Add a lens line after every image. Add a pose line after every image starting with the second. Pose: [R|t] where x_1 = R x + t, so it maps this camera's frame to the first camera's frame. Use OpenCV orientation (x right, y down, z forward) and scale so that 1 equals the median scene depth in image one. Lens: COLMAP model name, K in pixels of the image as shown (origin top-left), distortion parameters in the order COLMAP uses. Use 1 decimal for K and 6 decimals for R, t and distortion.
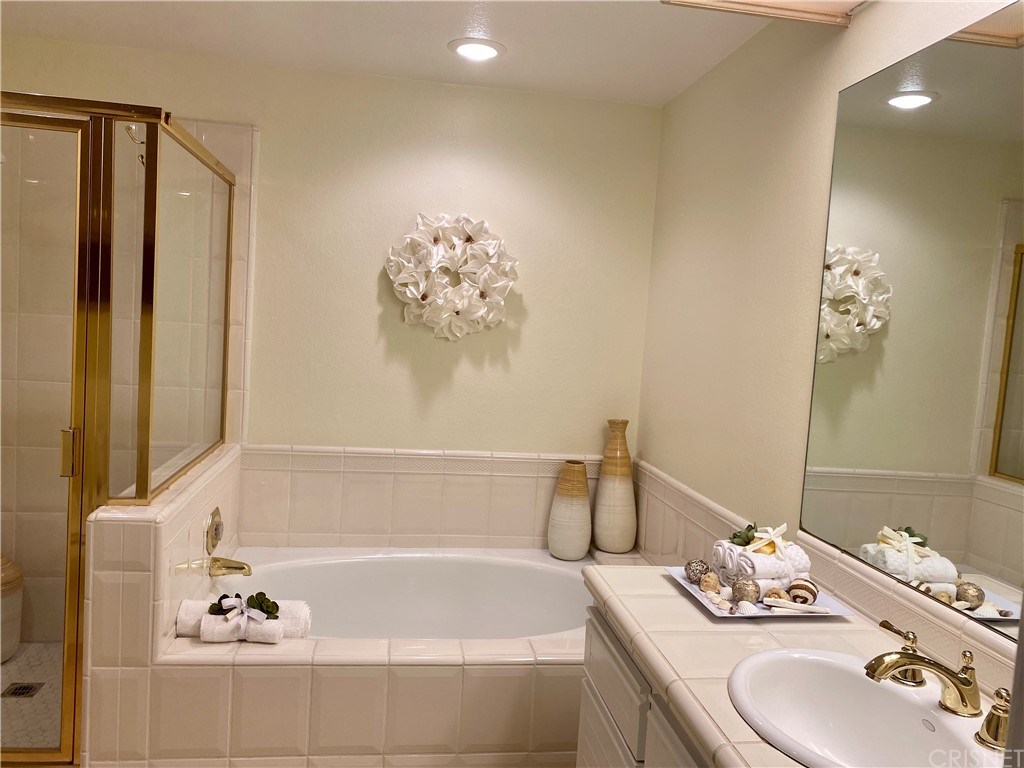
lens RADIAL K [[778.0, 0, 508.6], [0, 778.0, 380.4], [0, 0, 1]] dist [0.047492, -0.064188]
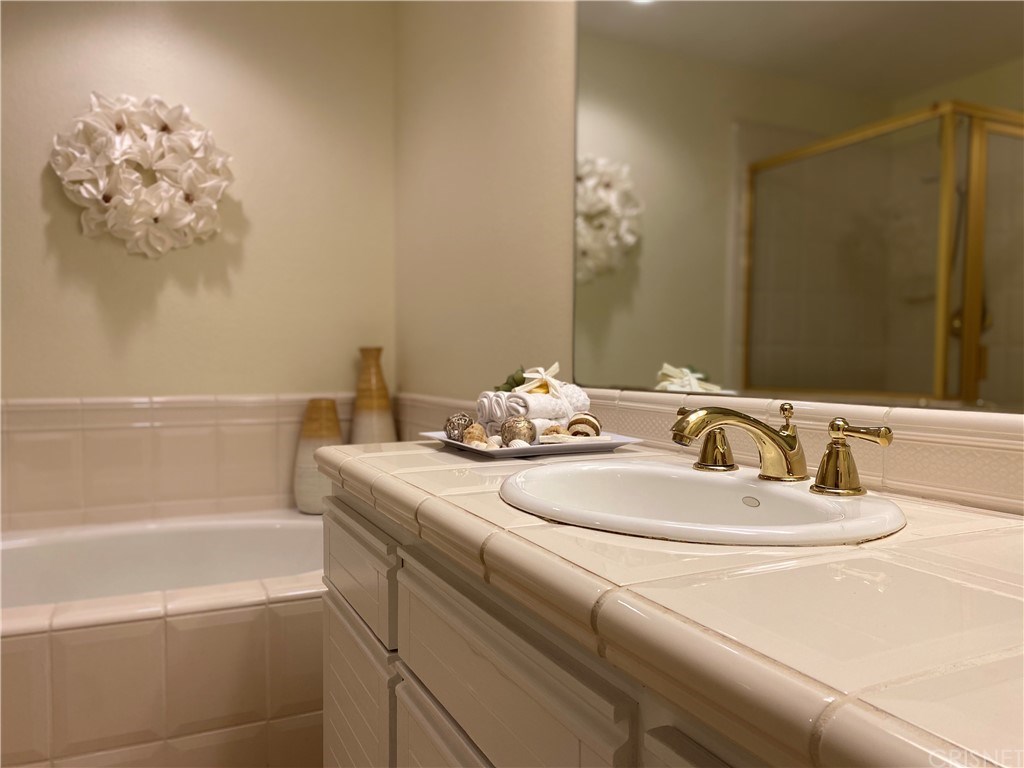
lens RADIAL K [[778.0, 0, 516.9], [0, 778.0, 392.0], [0, 0, 1]] dist [0.047492, -0.064188]
pose [[0.953536, -0.067401, 0.293643, 0.039789], [0.080017, 0.996307, -0.031151, 0.144579], [-0.290459, 0.053200, 0.955408, 0.133775]]
